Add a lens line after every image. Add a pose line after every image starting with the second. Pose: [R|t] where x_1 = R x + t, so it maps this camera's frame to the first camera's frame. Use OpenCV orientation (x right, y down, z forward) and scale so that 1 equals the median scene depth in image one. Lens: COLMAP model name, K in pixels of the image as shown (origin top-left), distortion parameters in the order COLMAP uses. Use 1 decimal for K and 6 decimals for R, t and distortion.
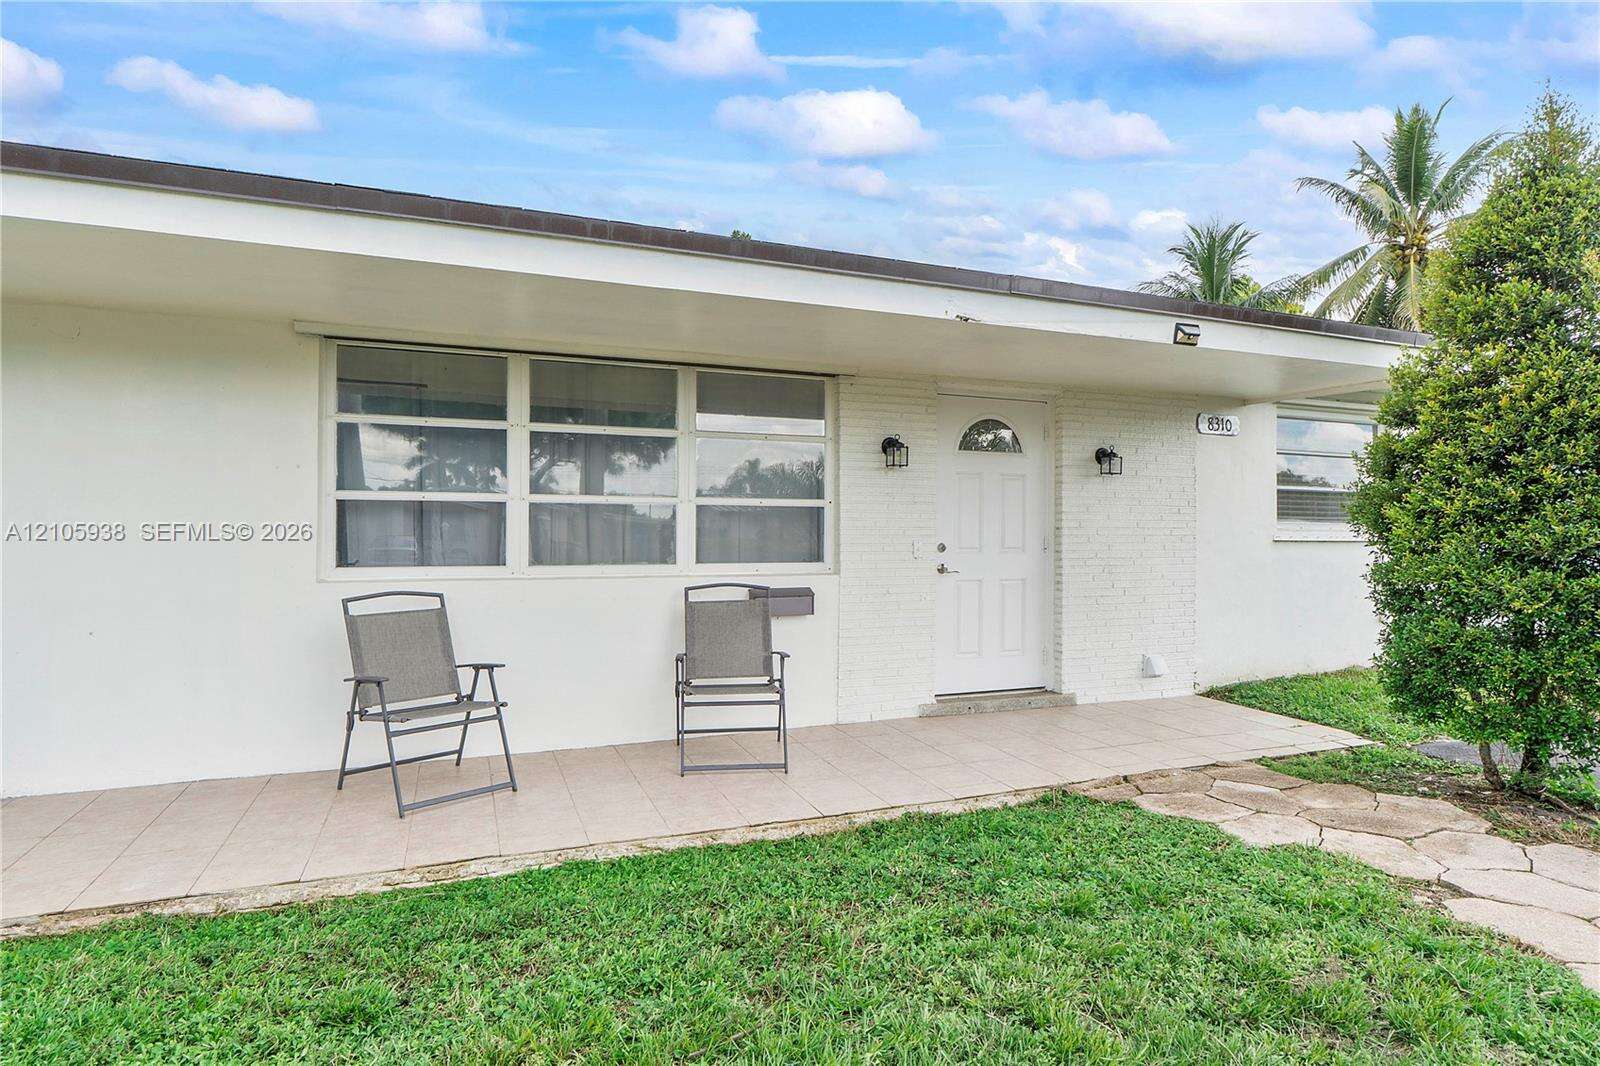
lens RADIAL K [[909.4, 0, 800.0], [0, 909.4, 533.0], [0, 0, 1]] dist [0.001283, 0.000605]
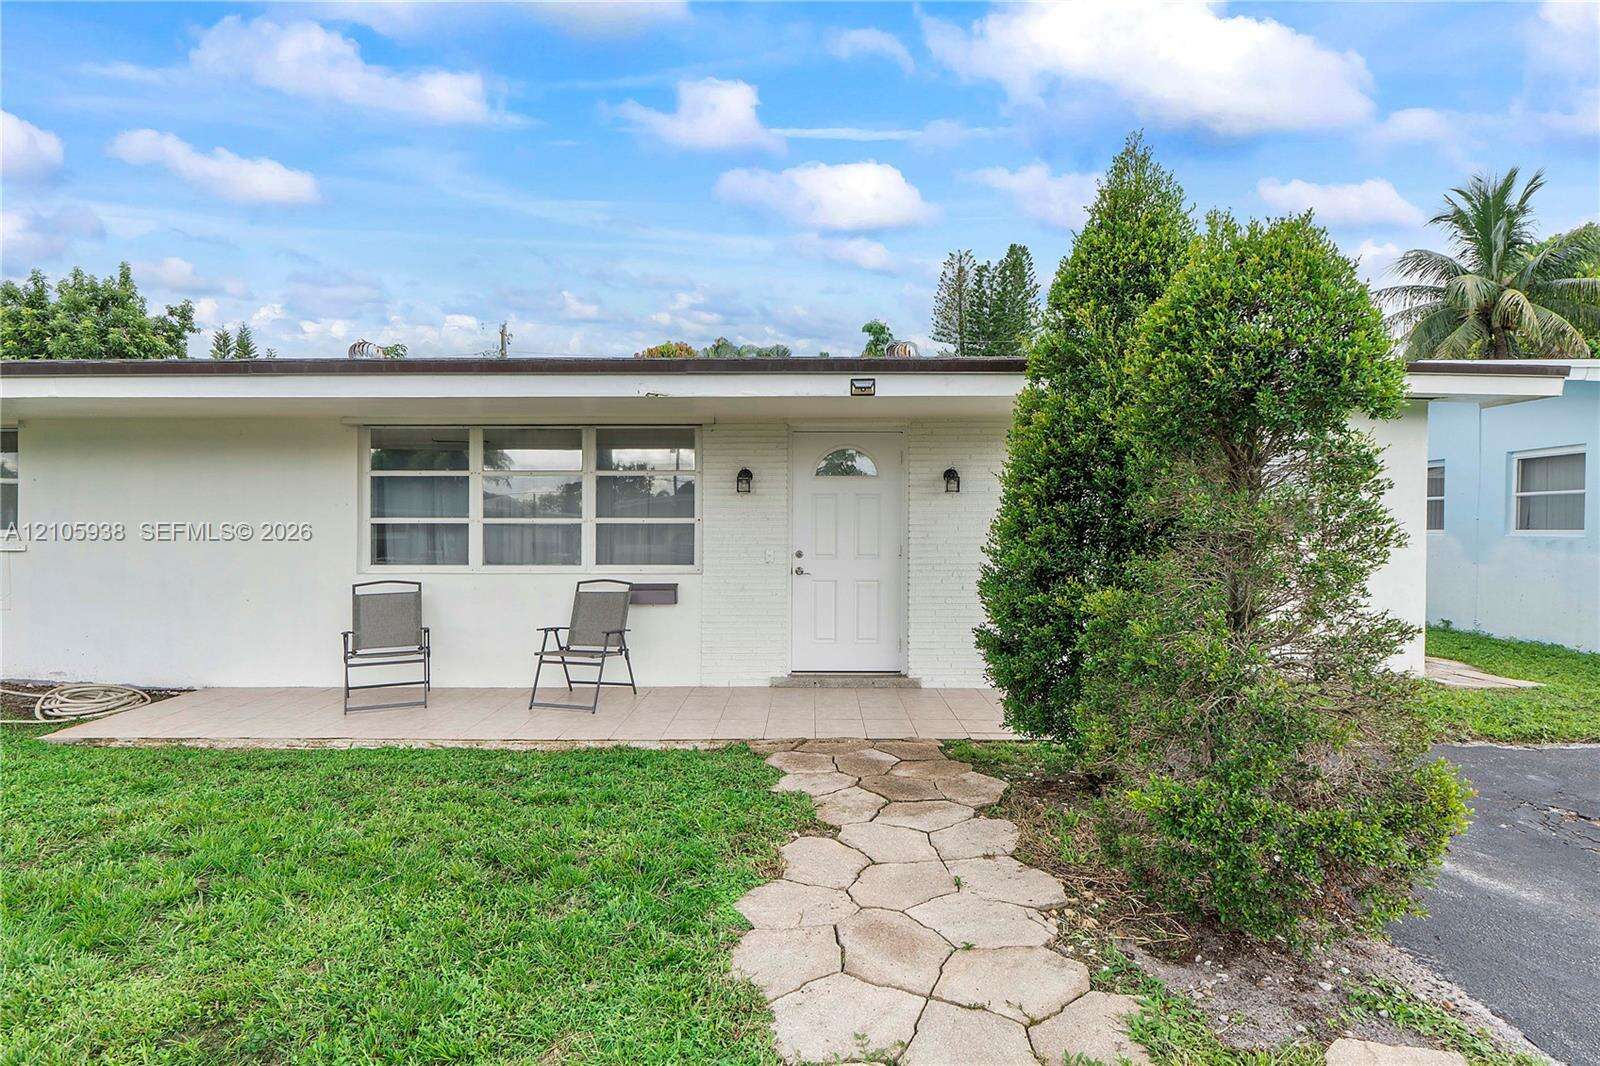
lens RADIAL K [[833.9, 0, 799.7], [0, 833.9, 530.3], [0, 0, 1]] dist [0.002588, 0.000334]
pose [[0.916587, -0.000249, -0.399835, 0.729237], [0.003685, 0.999963, 0.007824, -0.030754], [0.399818, -0.008645, 0.916554, -0.066162]]
